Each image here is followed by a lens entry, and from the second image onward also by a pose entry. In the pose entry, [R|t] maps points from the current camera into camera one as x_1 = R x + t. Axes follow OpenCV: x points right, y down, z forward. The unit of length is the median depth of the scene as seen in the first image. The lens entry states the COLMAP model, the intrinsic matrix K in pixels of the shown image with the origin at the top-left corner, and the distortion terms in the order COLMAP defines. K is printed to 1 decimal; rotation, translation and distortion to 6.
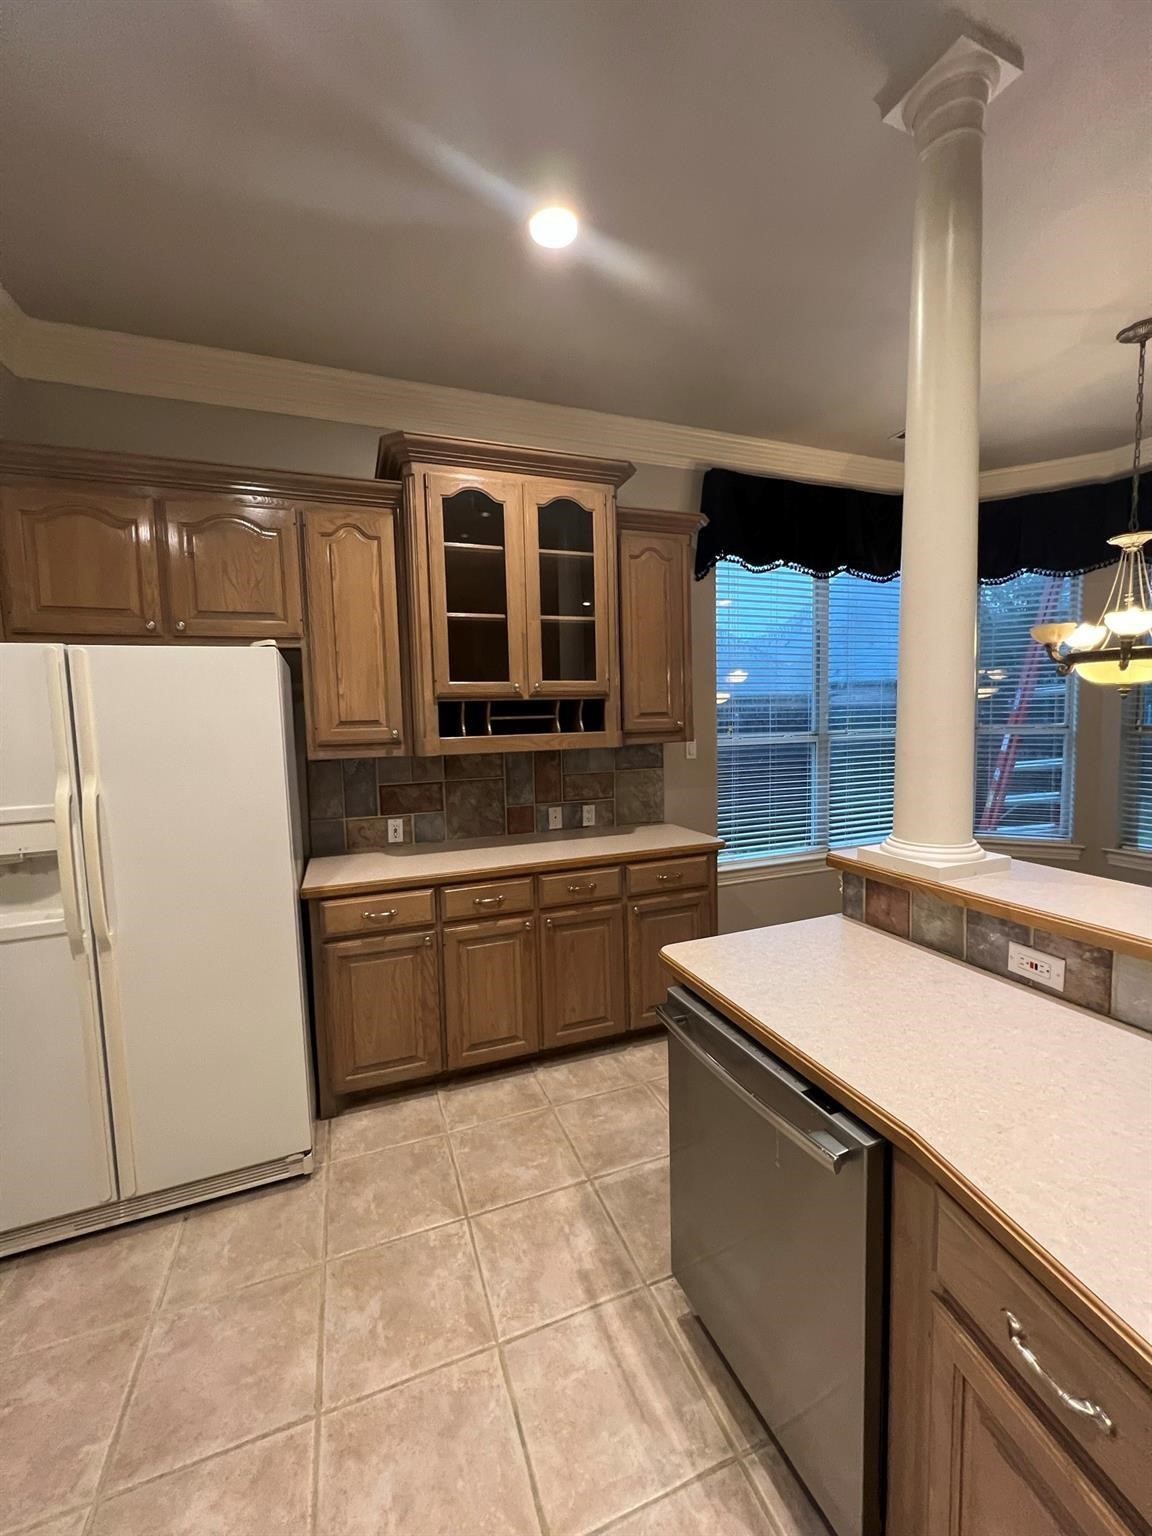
lens RADIAL K [[612.6, 0, 578.5], [0, 612.6, 766.3], [0, 0, 1]] dist [-0.001758, 0.000659]
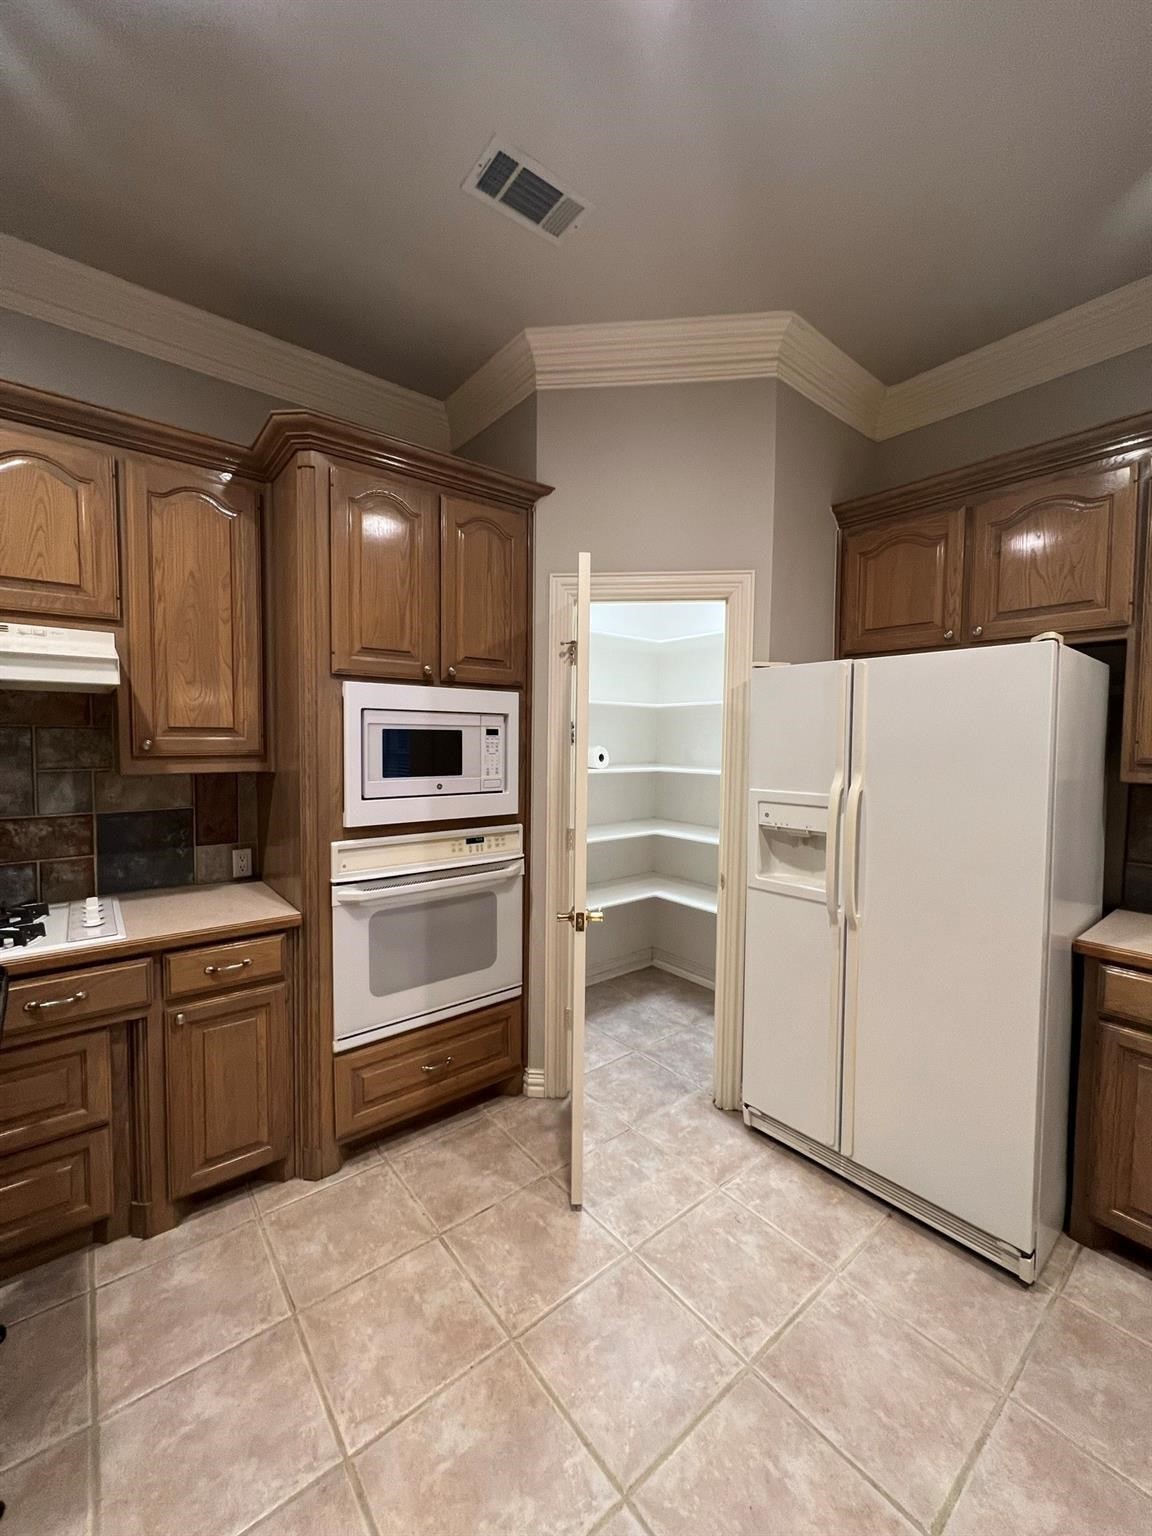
lens RADIAL K [[612.6, 0, 575.3], [0, 612.6, 765.9], [0, 0, 1]] dist [-0.001758, 0.000659]
pose [[0.312059, 0.072332, -0.947305, 0.080563], [-0.095236, 0.994457, 0.044559, 0.000439], [0.945277, 0.076313, 0.317217, 0.098618]]
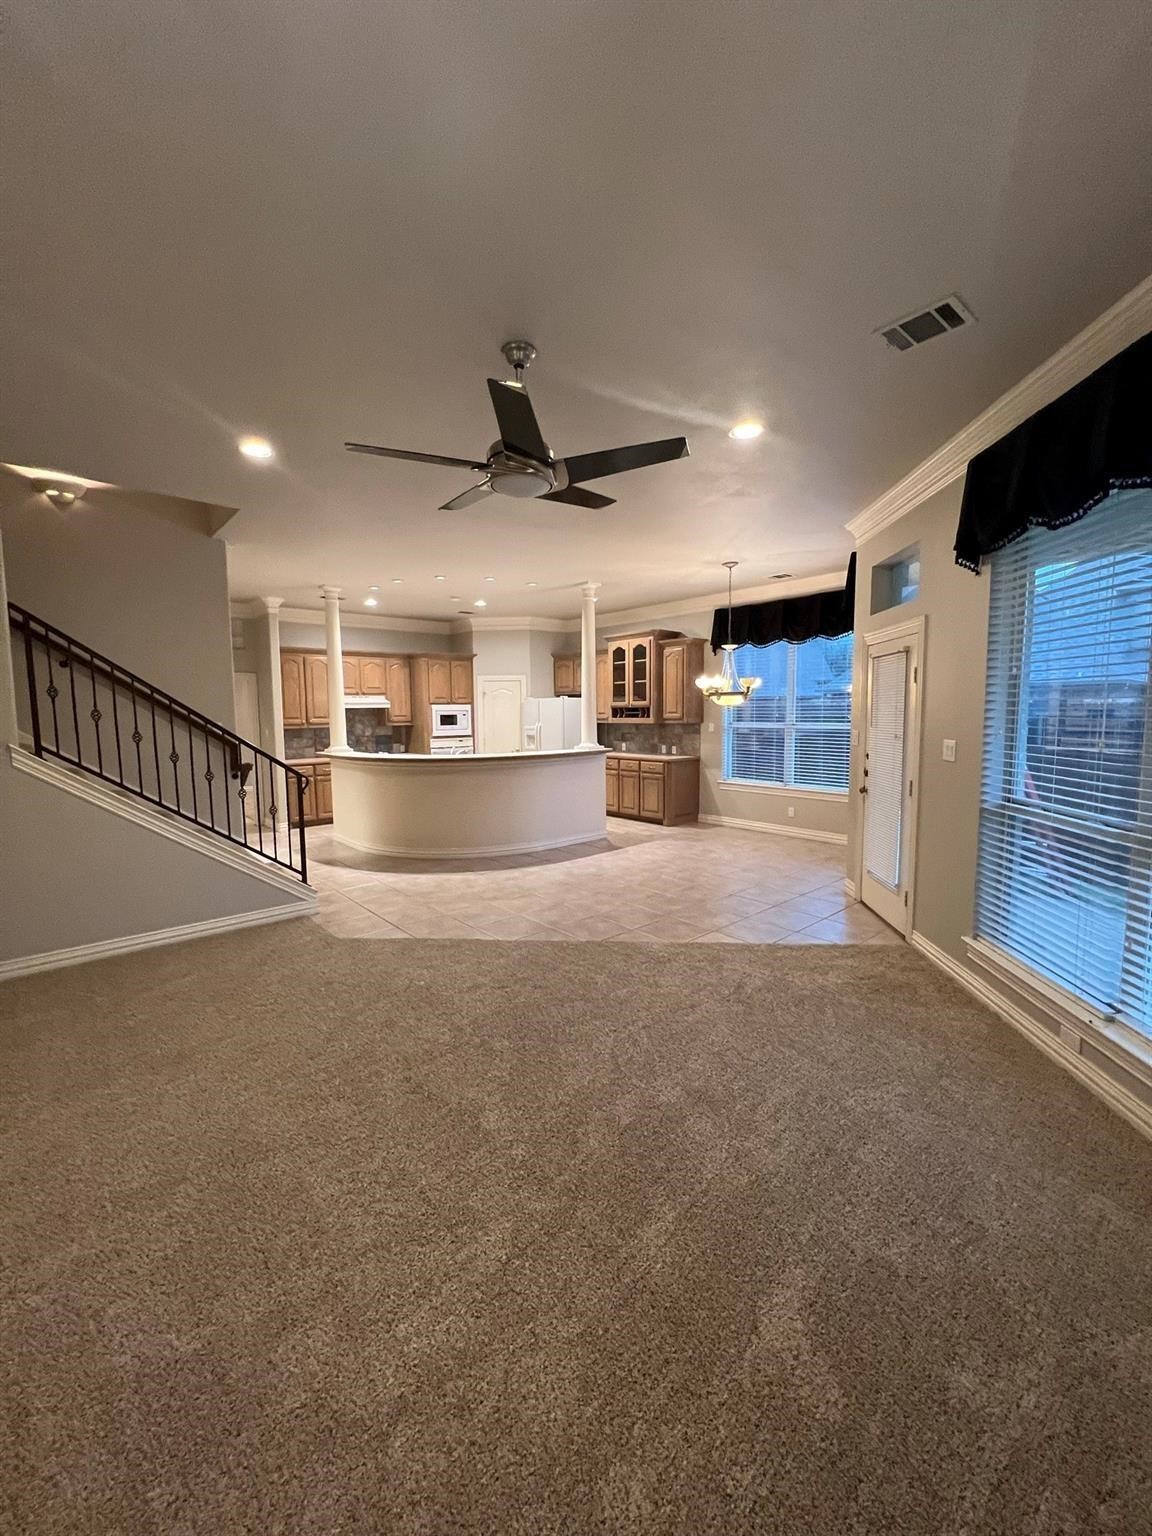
lens RADIAL K [[612.6, 0, 582.1], [0, 612.6, 772.6], [0, 0, 1]] dist [-0.001758, 0.000659]
pose [[0.354098, 0.114962, -0.928116, 3.162161], [-0.075228, 0.992701, 0.094261, -0.057060], [0.932178, 0.036443, 0.360162, -0.435770]]
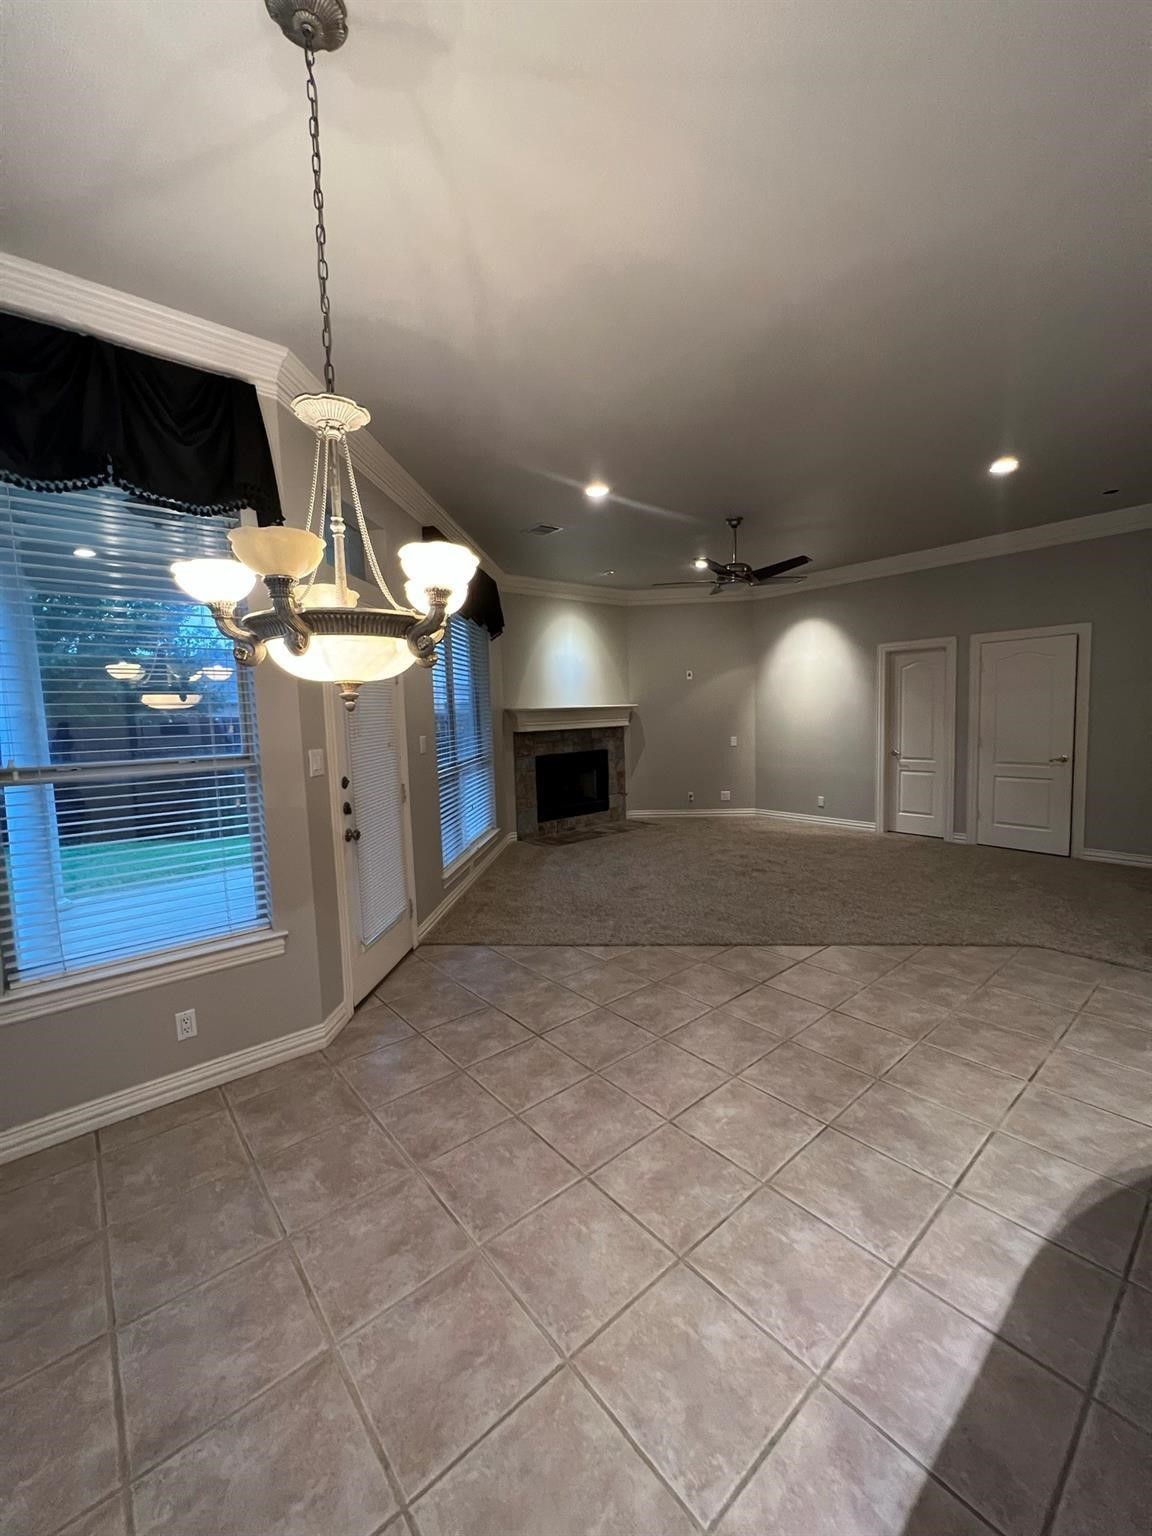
lens RADIAL K [[612.6, 0, 579.0], [0, 612.6, 766.8], [0, 0, 1]] dist [-0.001758, 0.000659]
pose [[-0.330599, -0.054067, 0.942221, 0.320698], [0.116776, 0.988342, 0.097687, -0.096558], [-0.936519, 0.142324, -0.320431, 1.055284]]
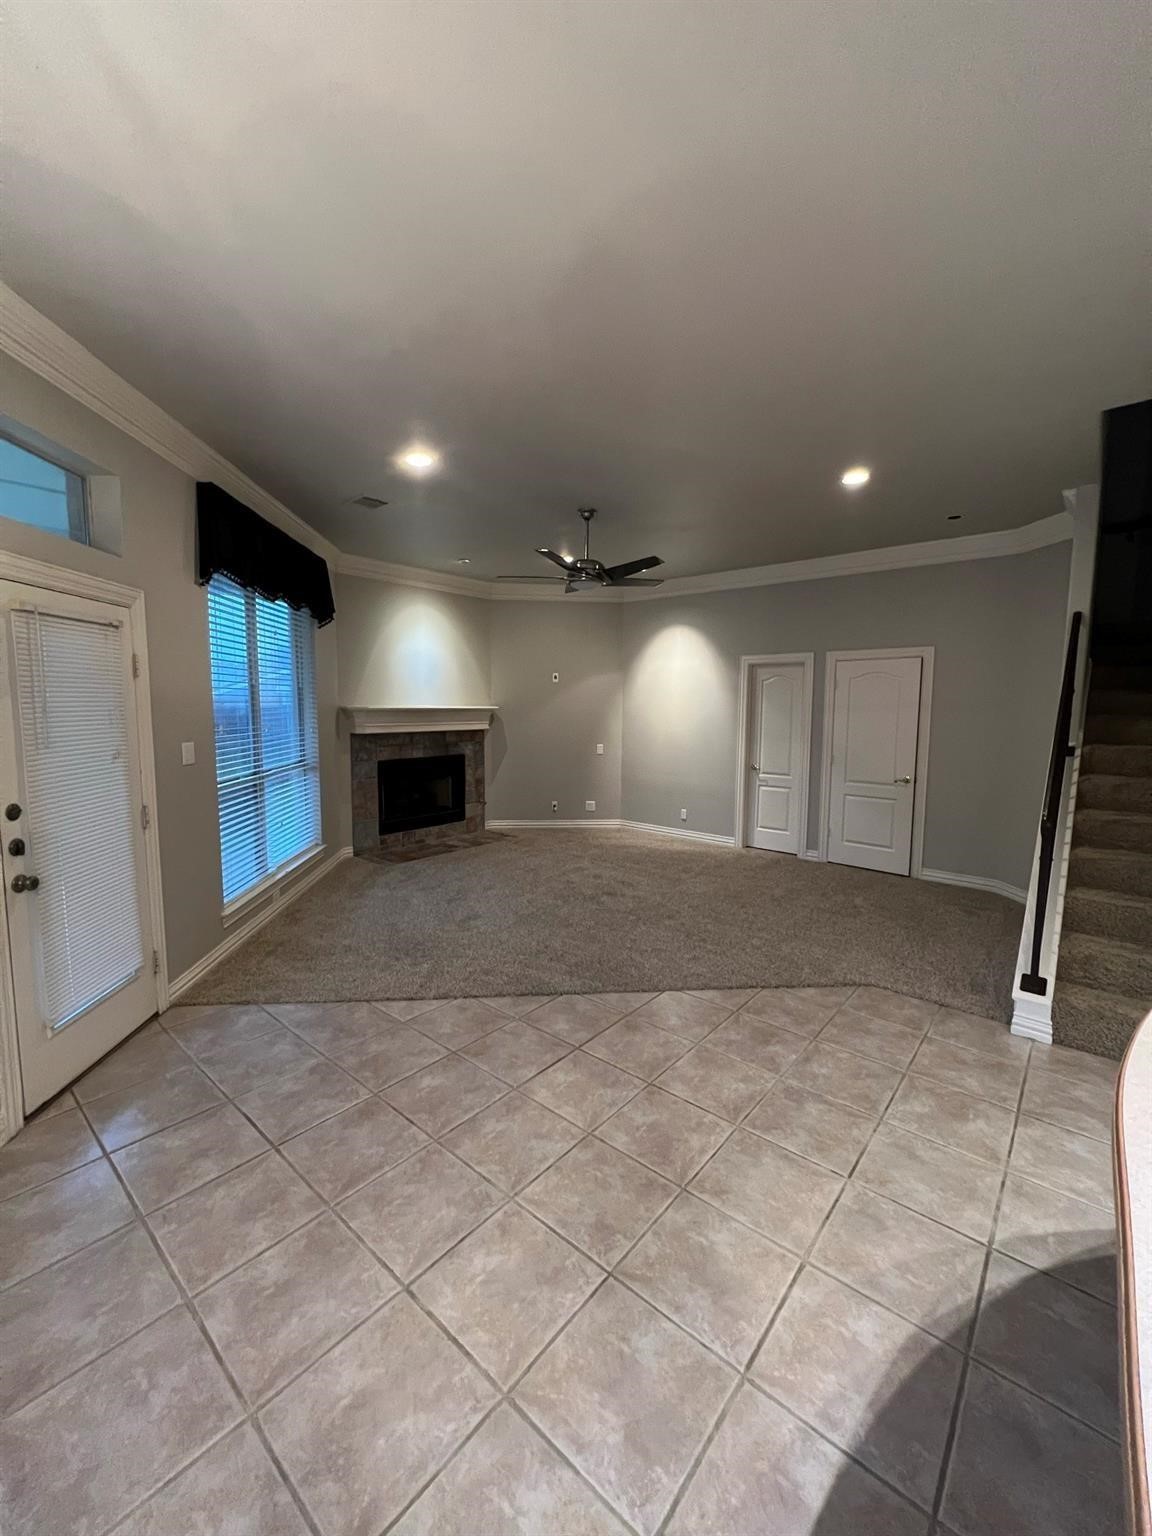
lens RADIAL K [[612.6, 0, 579.0], [0, 612.6, 767.5], [0, 0, 1]] dist [-0.001758, 0.000659]
pose [[-0.483699, -0.071319, 0.872324, 0.462410], [0.074650, 0.989681, 0.122307, -0.112913], [-0.872045, 0.124279, -0.473384, 0.790793]]
